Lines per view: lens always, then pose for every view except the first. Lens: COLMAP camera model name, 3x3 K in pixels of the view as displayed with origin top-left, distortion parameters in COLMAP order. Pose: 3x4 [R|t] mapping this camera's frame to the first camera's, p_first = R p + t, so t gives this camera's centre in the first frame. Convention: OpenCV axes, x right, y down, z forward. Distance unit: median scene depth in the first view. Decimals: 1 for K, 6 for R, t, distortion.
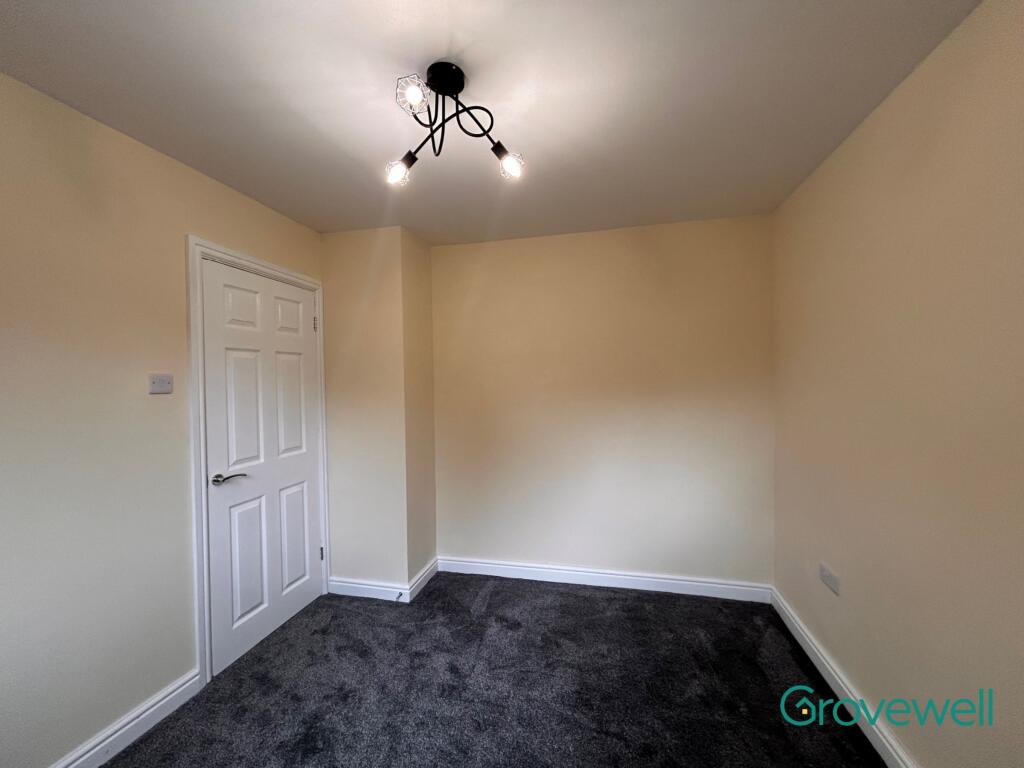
lens RADIAL K [[417.1, 0, 517.9], [0, 417.1, 383.2], [0, 0, 1]] dist [-0.002290, 0.001252]
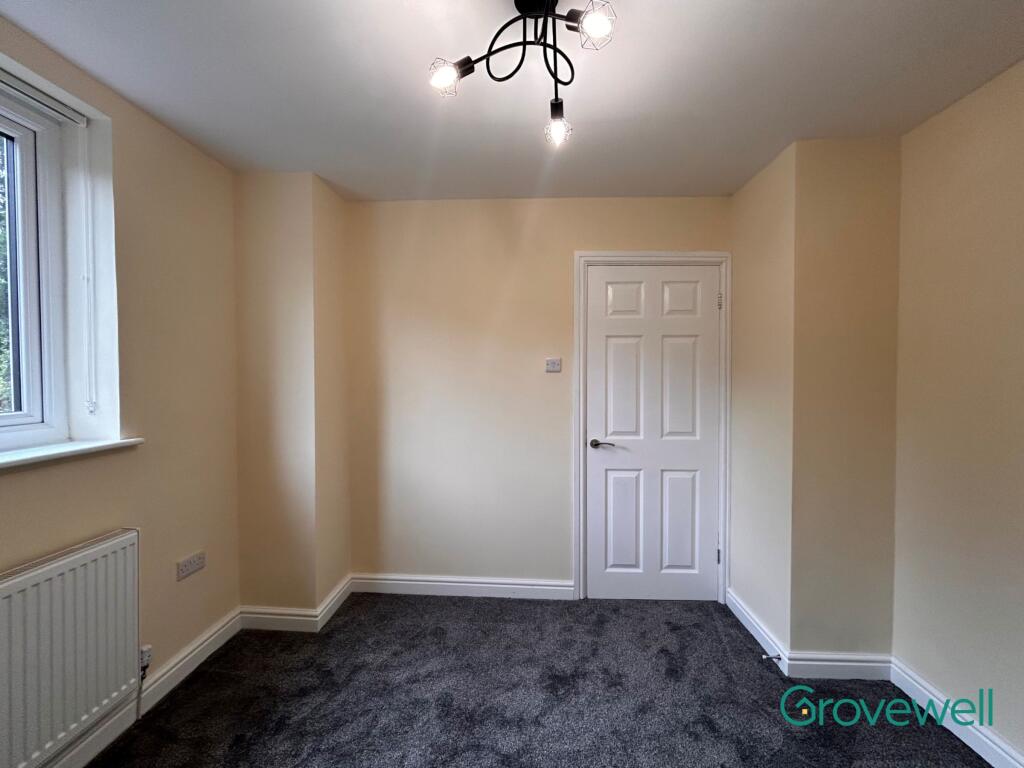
lens RADIAL K [[417.1, 0, 515.4], [0, 417.1, 386.4], [0, 0, 1]] dist [-0.002290, 0.001252]
pose [[0.170193, 0.036006, -0.984753, 0.402148], [-0.017020, 0.999291, 0.033596, 0.022670], [0.985264, 0.011042, 0.170685, 0.500239]]
